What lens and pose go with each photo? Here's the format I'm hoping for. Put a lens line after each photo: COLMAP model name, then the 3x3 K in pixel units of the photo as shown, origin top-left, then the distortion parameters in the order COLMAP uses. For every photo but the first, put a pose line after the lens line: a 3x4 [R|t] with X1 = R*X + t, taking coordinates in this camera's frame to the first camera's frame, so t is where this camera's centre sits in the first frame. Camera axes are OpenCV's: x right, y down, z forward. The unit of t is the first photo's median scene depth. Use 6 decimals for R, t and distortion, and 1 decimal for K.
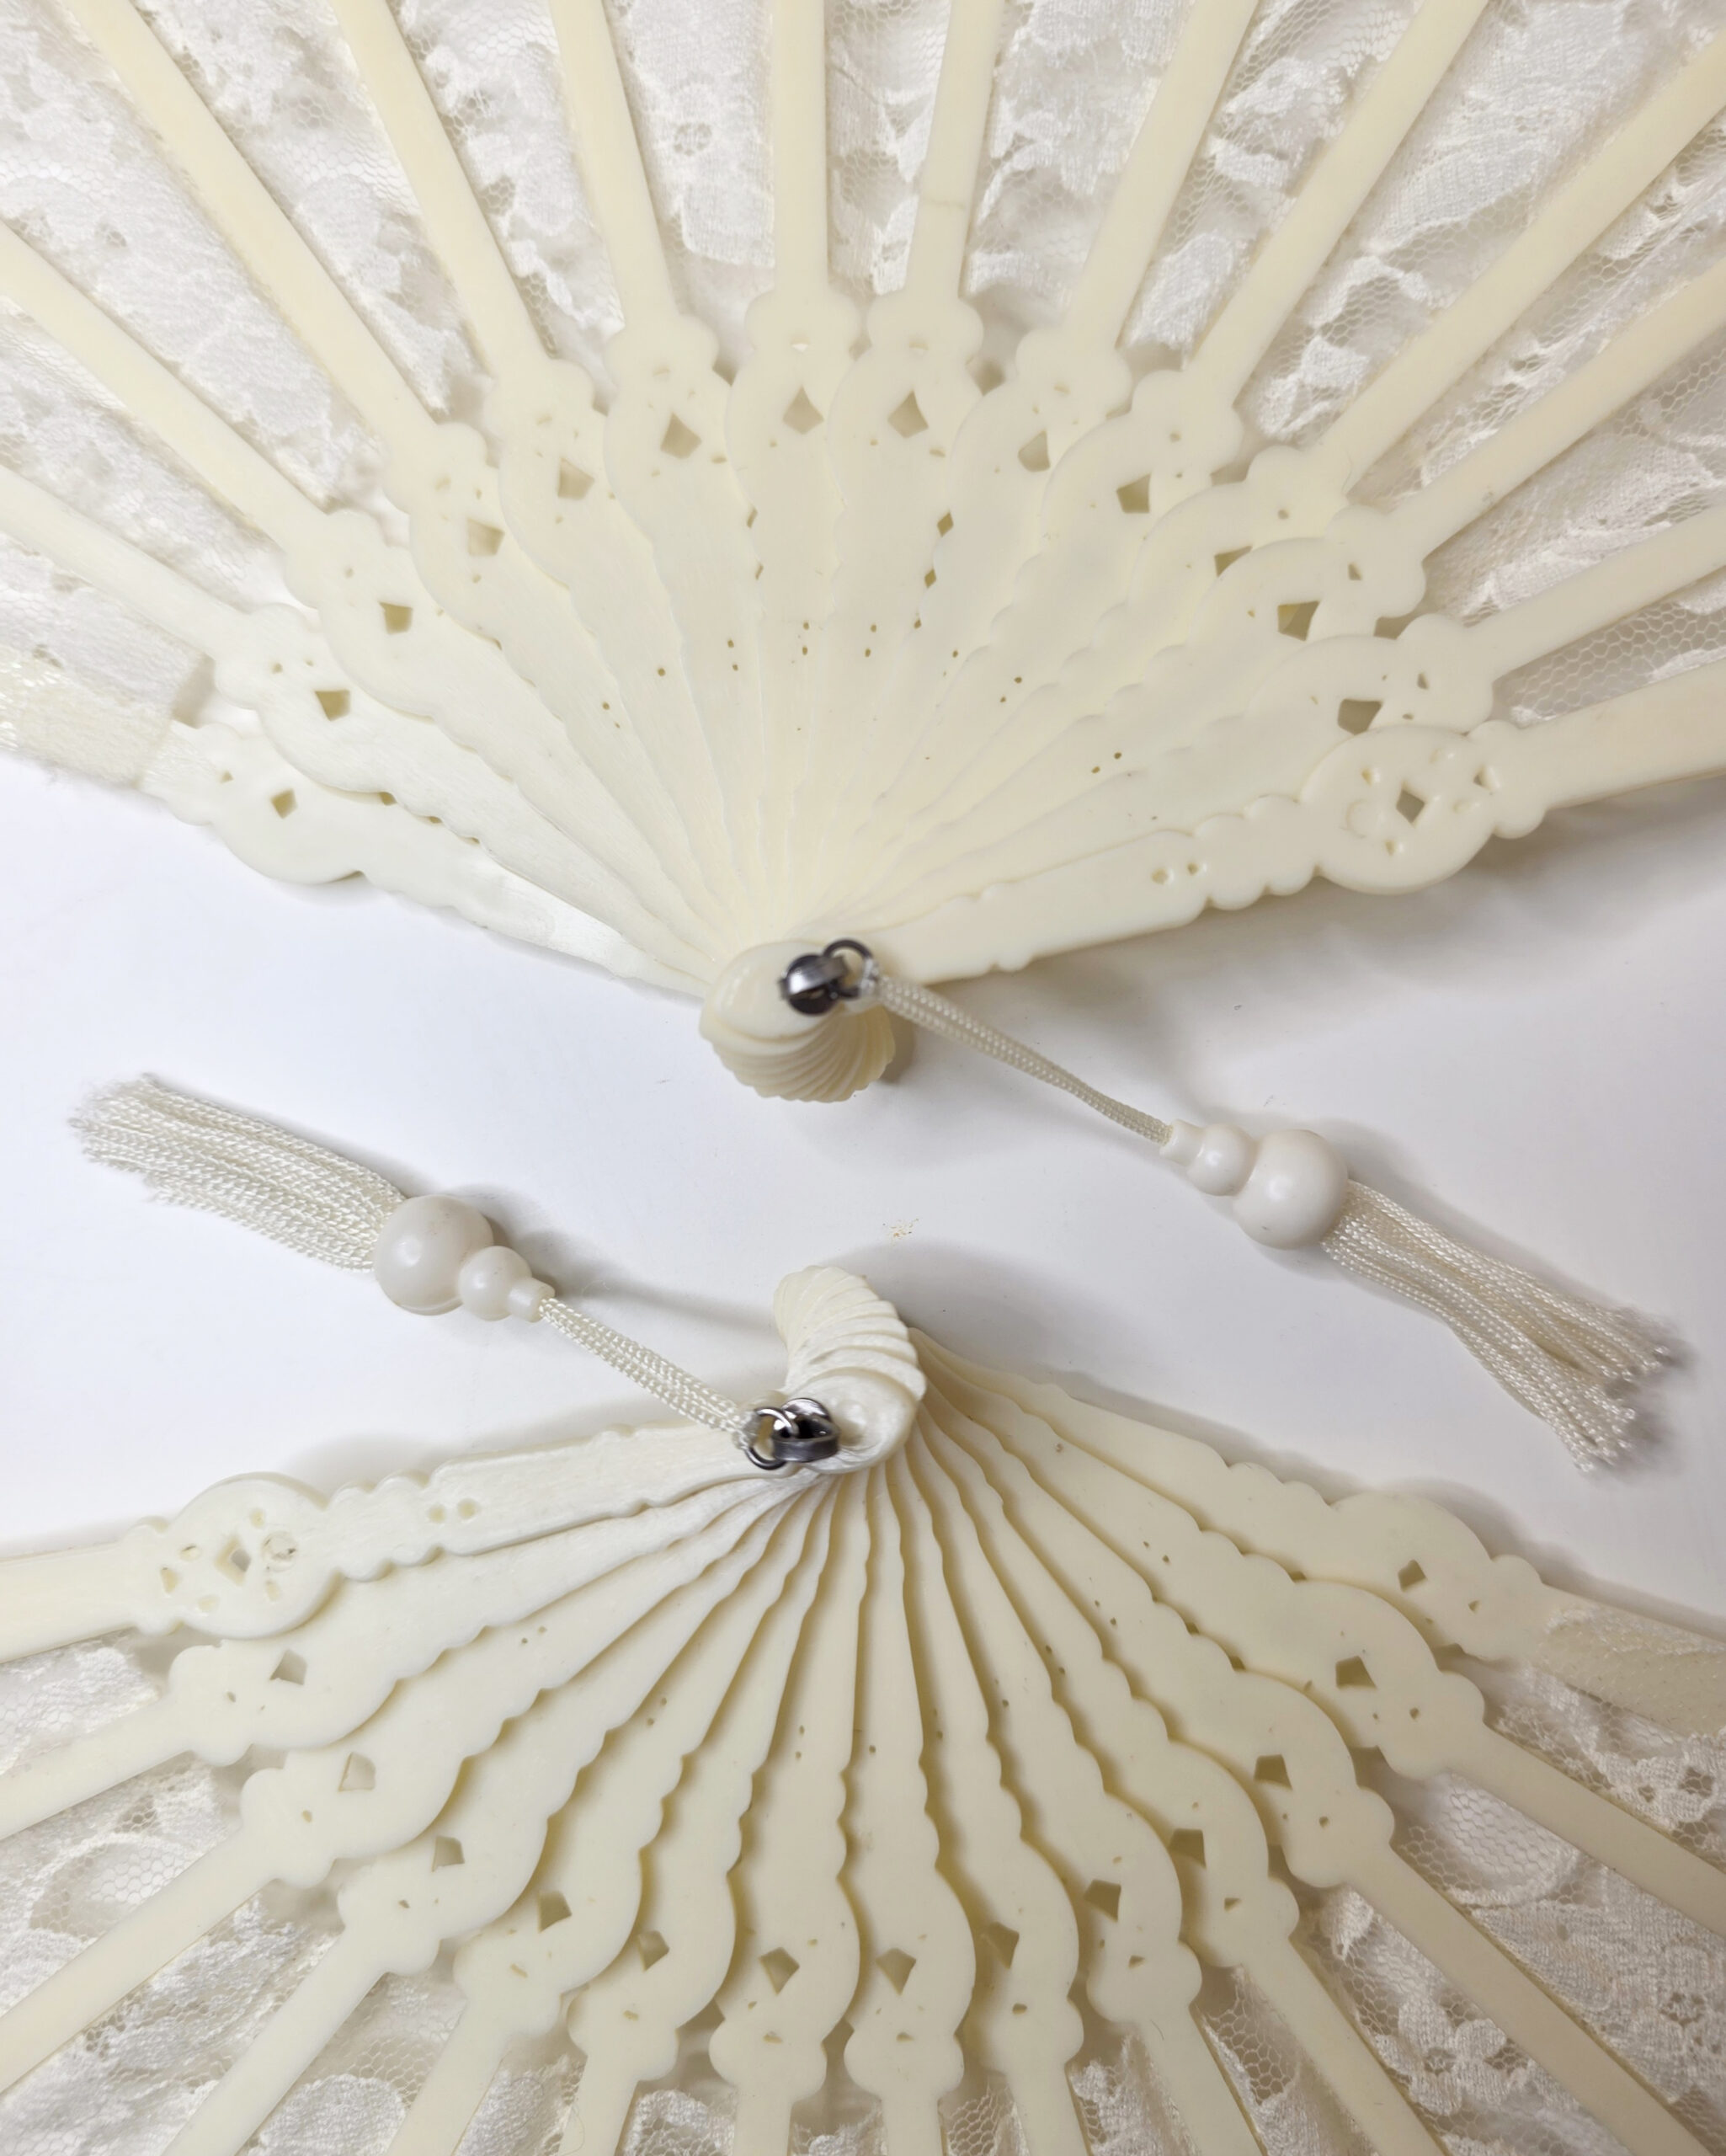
lens RADIAL K [[1515.7, 0, 820.2], [0, 1515.7, 1089.6], [0, 0, 1]] dist [-0.012590, -0.003024]
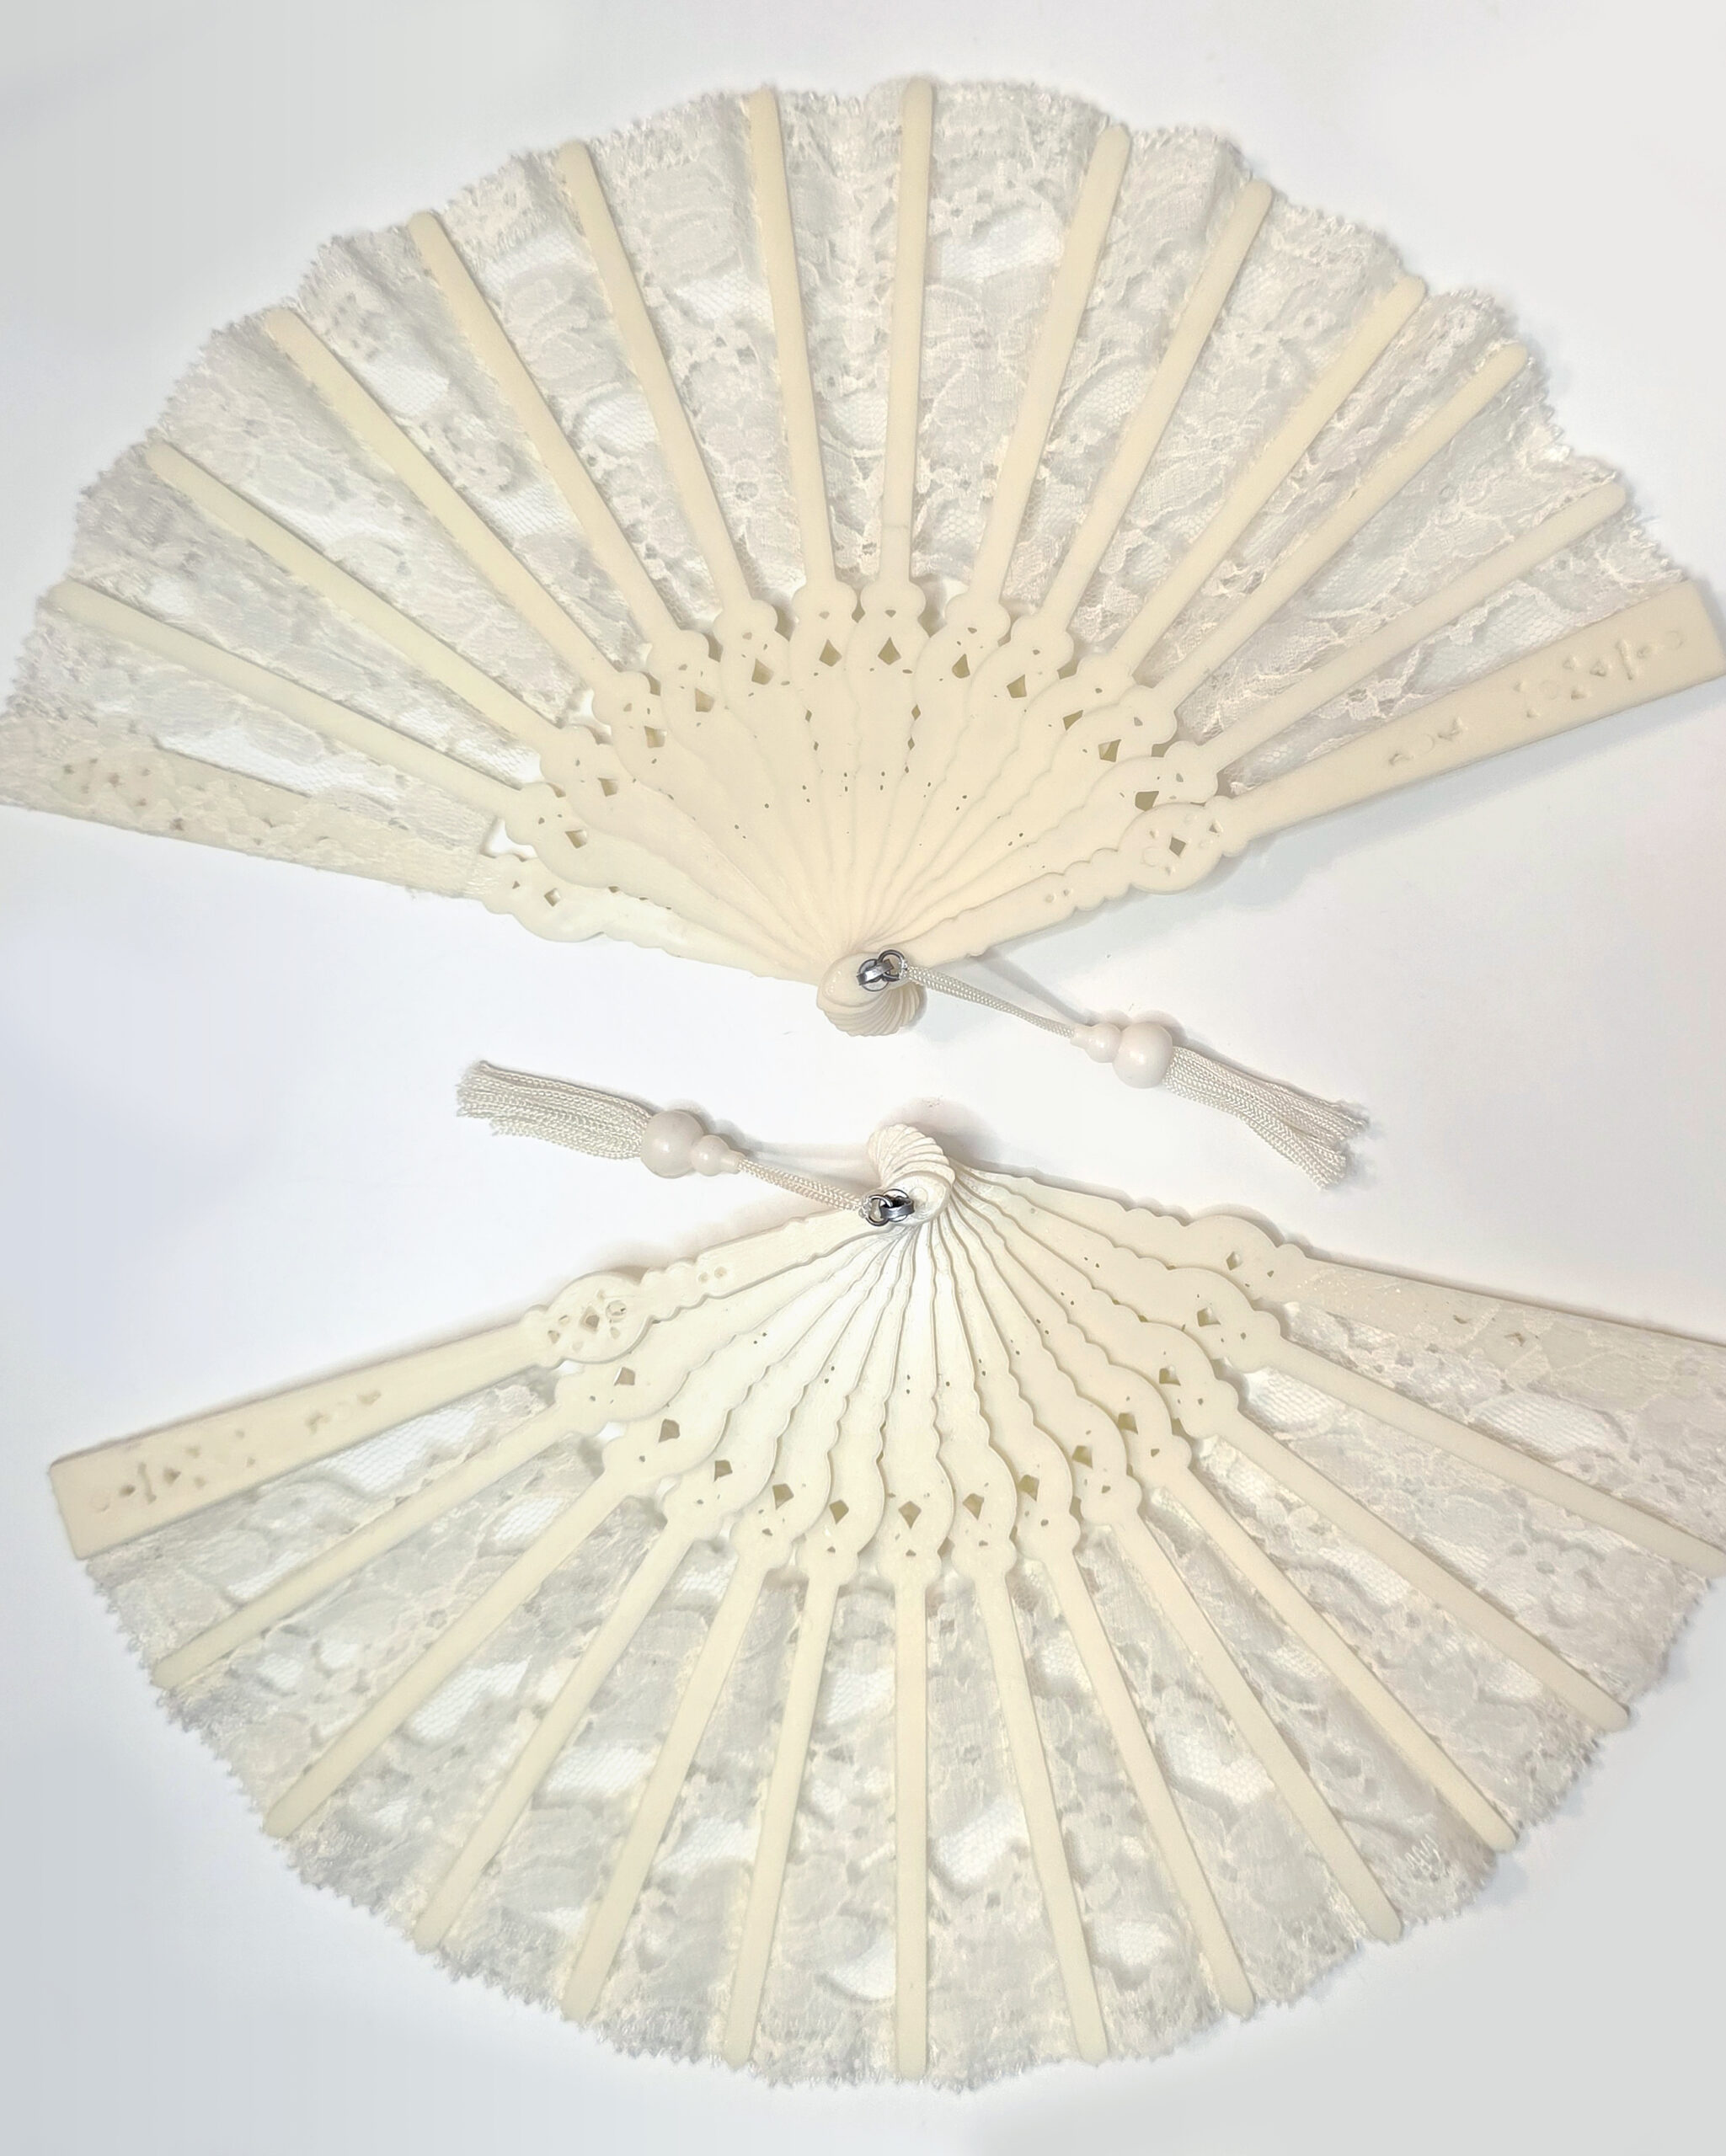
lens RADIAL K [[2270.4, 0, 873.2], [0, 2270.4, 1056.1], [0, 0, 1]] dist [0.079829, 0.000000]
pose [[0.992769, -0.108356, 0.051660, -0.150868], [0.106998, 0.993854, 0.028380, -0.045799], [-0.054418, -0.022647, 0.998261, -1.698439]]
